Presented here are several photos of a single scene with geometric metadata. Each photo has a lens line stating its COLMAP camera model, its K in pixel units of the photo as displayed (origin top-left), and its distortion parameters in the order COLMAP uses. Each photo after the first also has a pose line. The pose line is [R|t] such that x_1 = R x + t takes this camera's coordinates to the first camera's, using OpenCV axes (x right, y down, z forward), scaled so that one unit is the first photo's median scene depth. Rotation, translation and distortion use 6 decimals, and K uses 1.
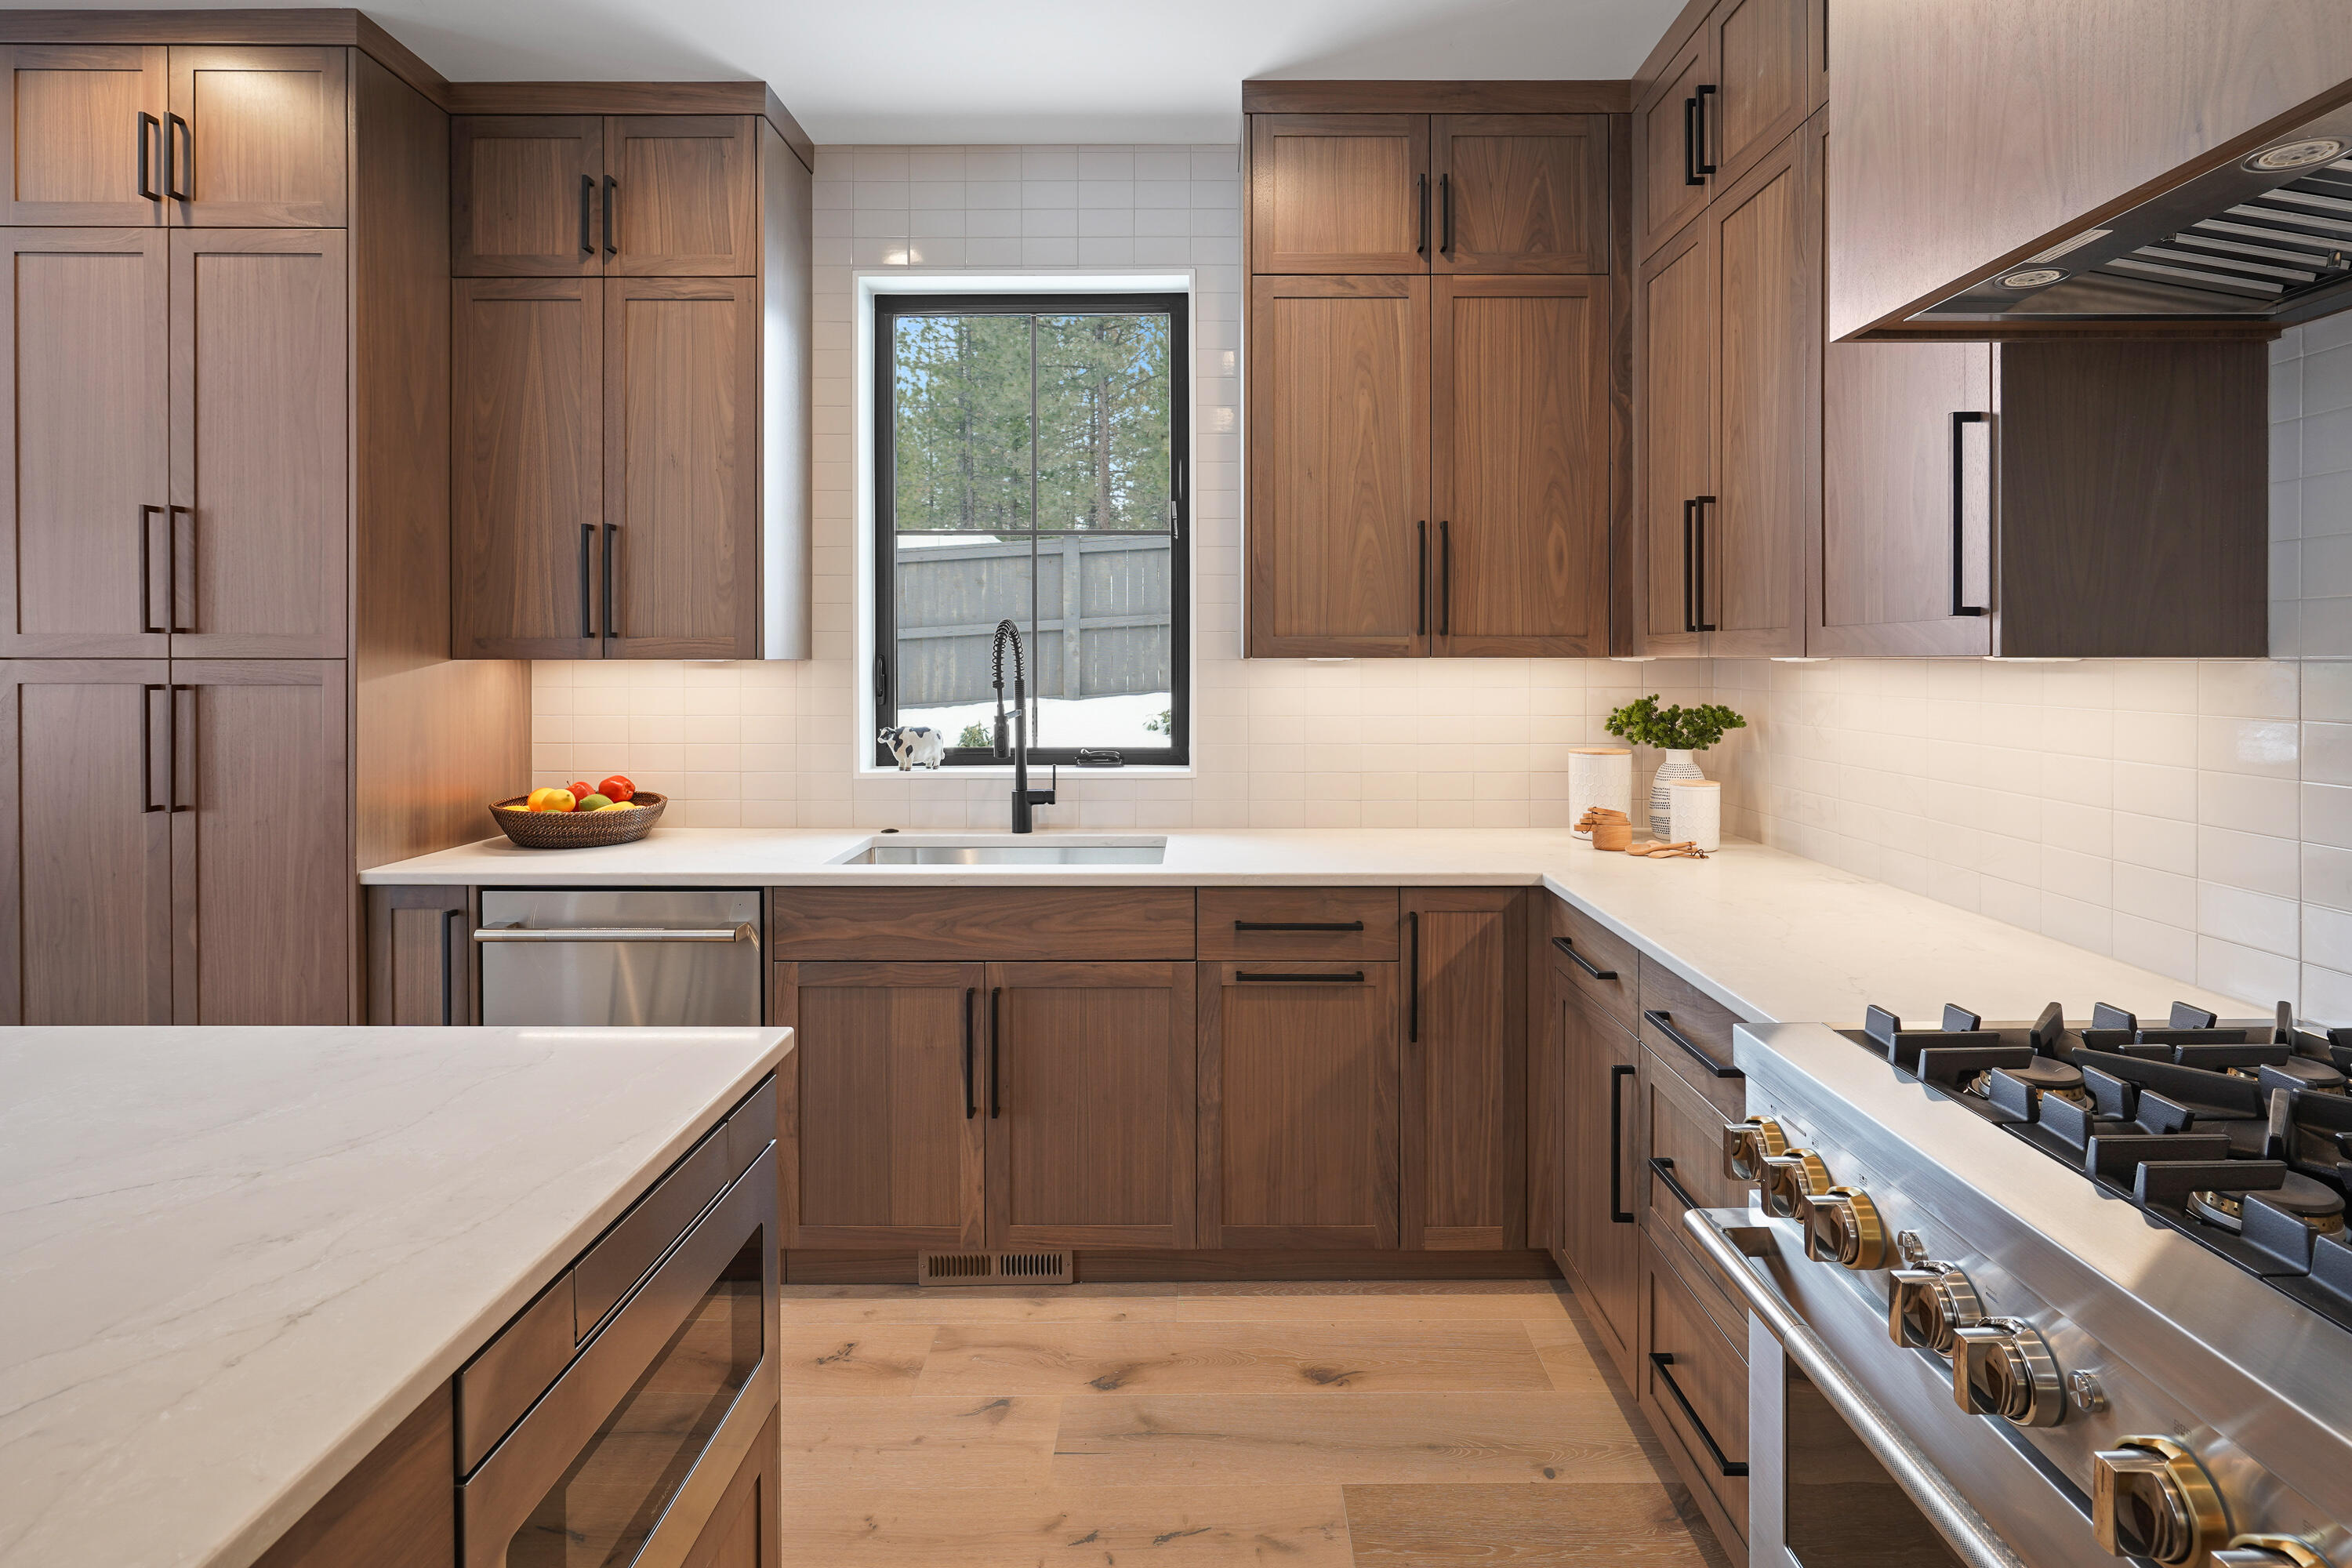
lens RADIAL K [[1163.0, 0, 1196.4], [0, 1163.0, 661.4], [0, 0, 1]] dist [-0.007002, 0.002616]
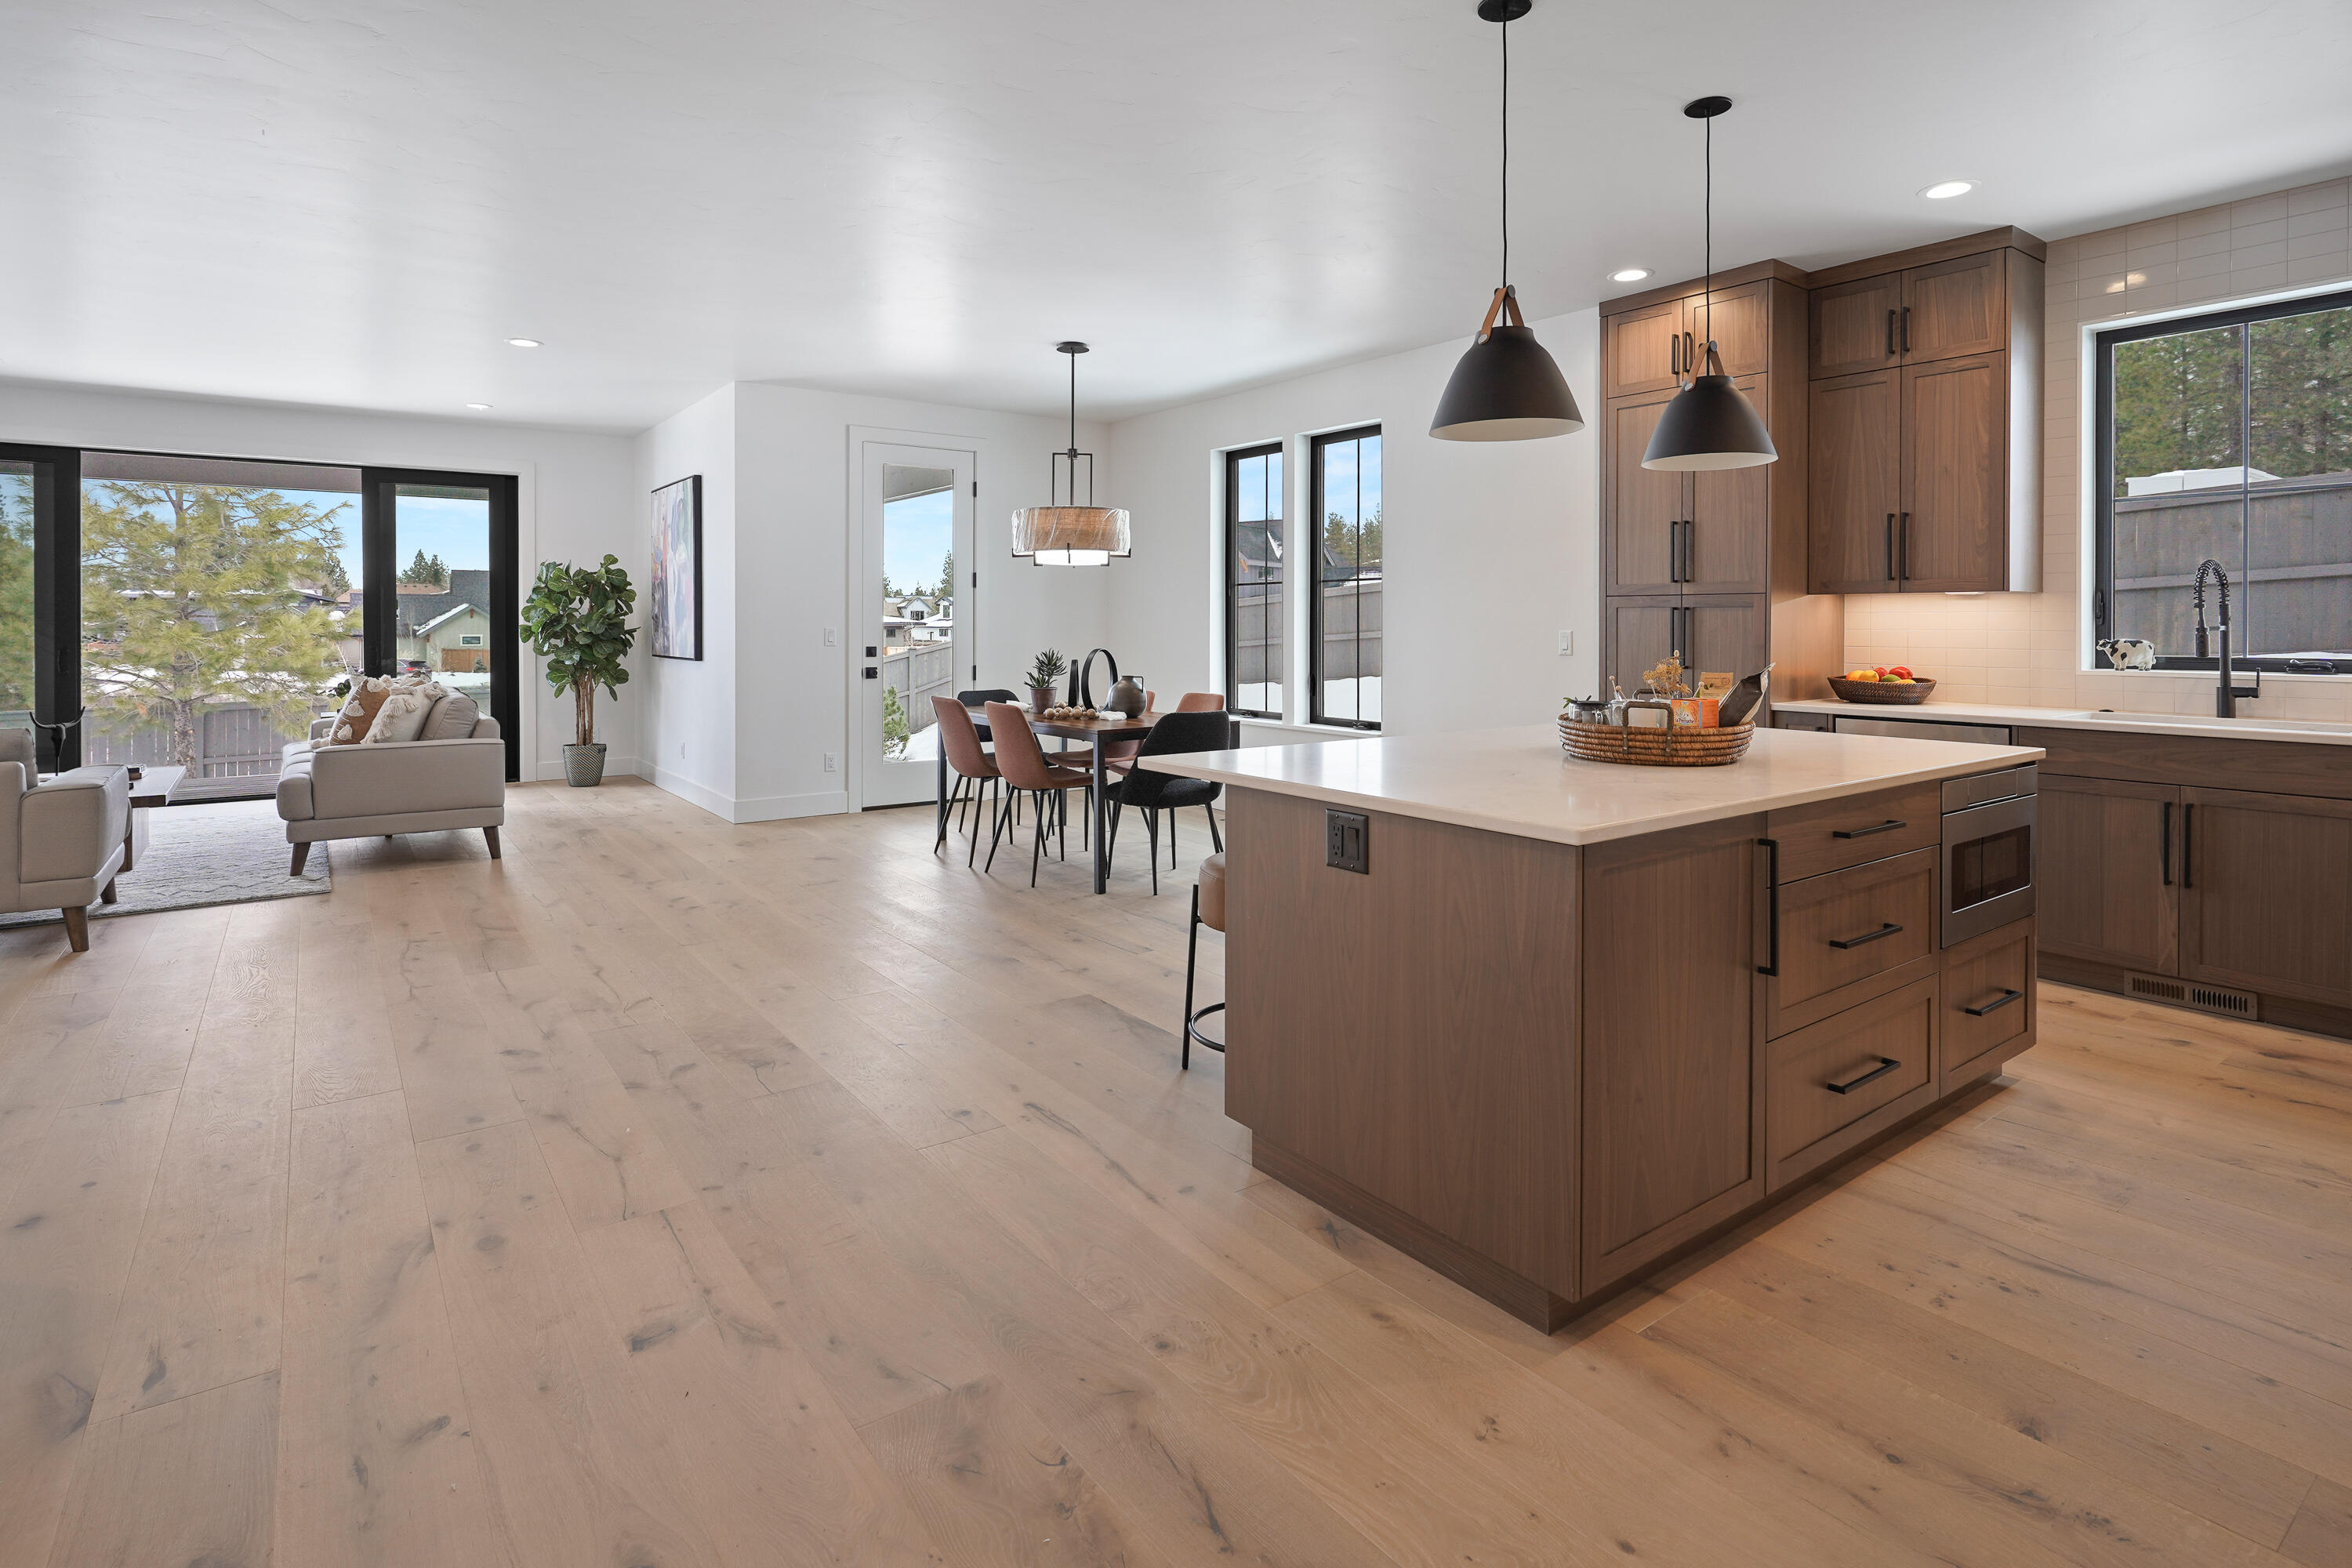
lens RADIAL K [[1163.0, 0, 1178.2], [0, 1163.0, 637.9], [0, 0, 1]] dist [-0.007002, 0.002616]
pose [[0.589658, 0.012697, -0.807554, 0.240438], [-0.003622, 0.999908, 0.013077, 0.045925], [0.807645, -0.004786, 0.589649, -0.858930]]
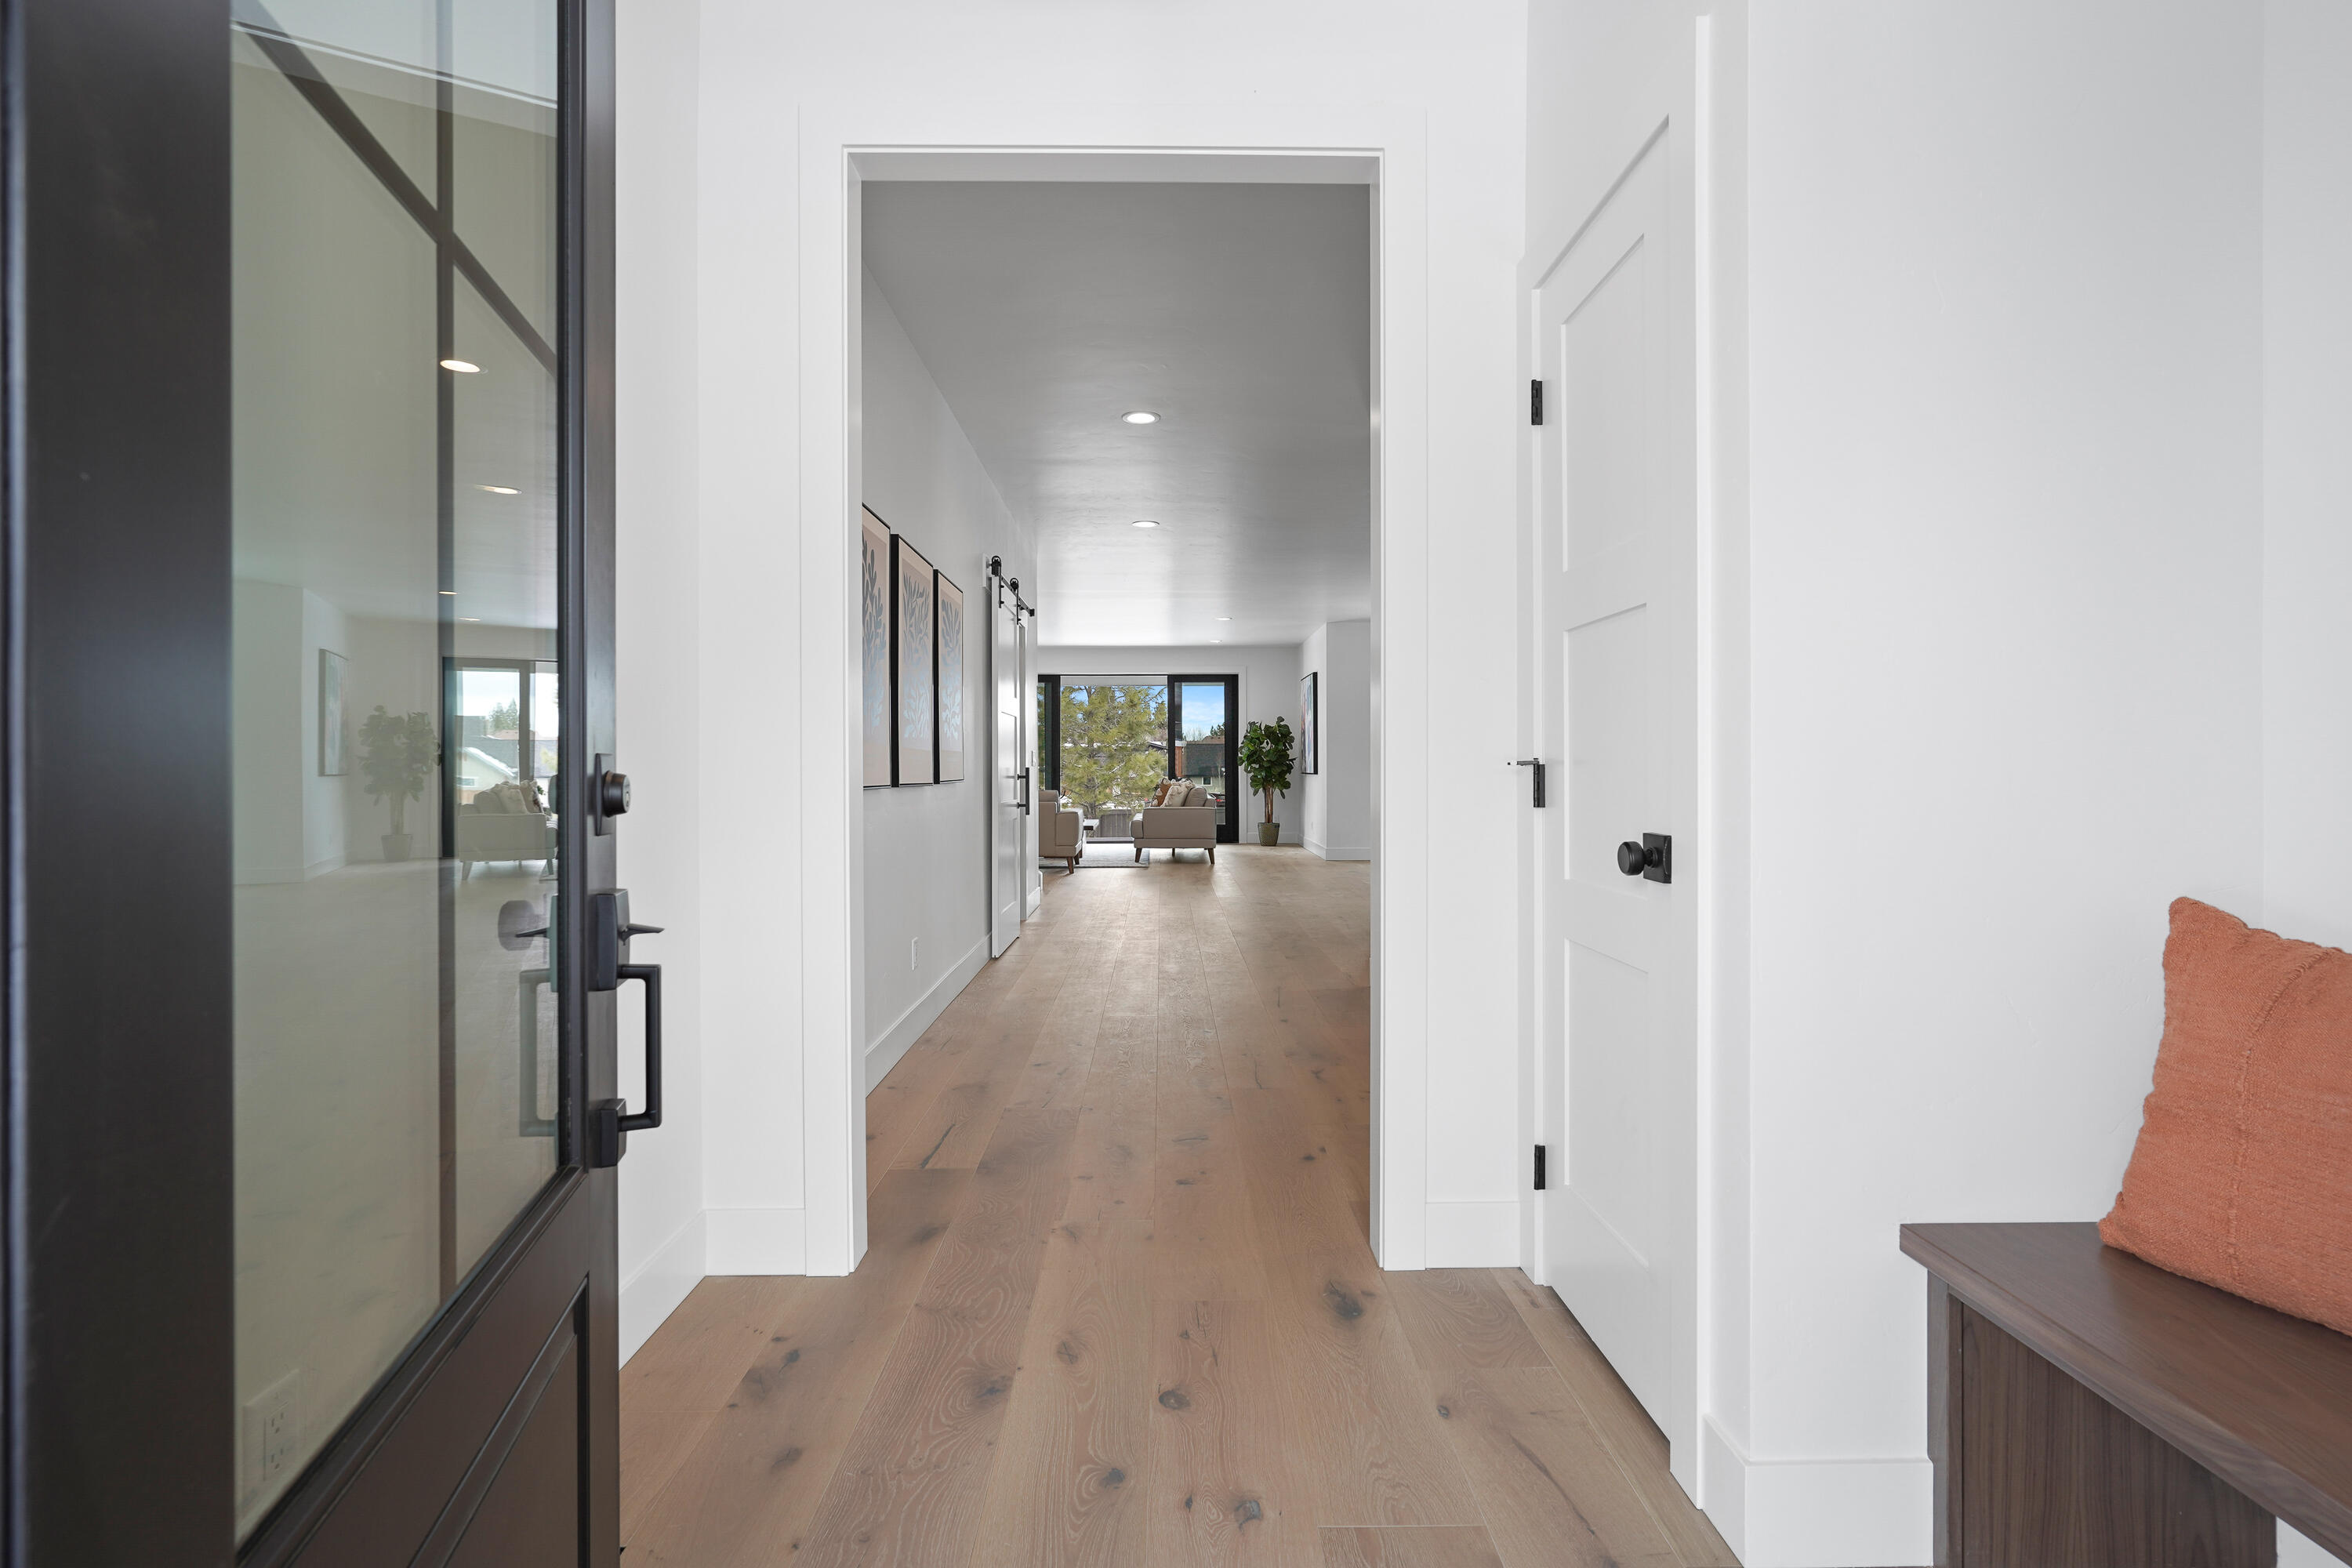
lens RADIAL K [[1163.0, 0, 1179.0], [0, 1163.0, 773.2], [0, 0, 1]] dist [-0.007002, 0.002616]
pose [[0.005312, 0.005661, -0.999970, 2.553411], [-0.000556, 0.999984, 0.005658, 0.113112], [0.999986, 0.000525, 0.005315, -0.760345]]
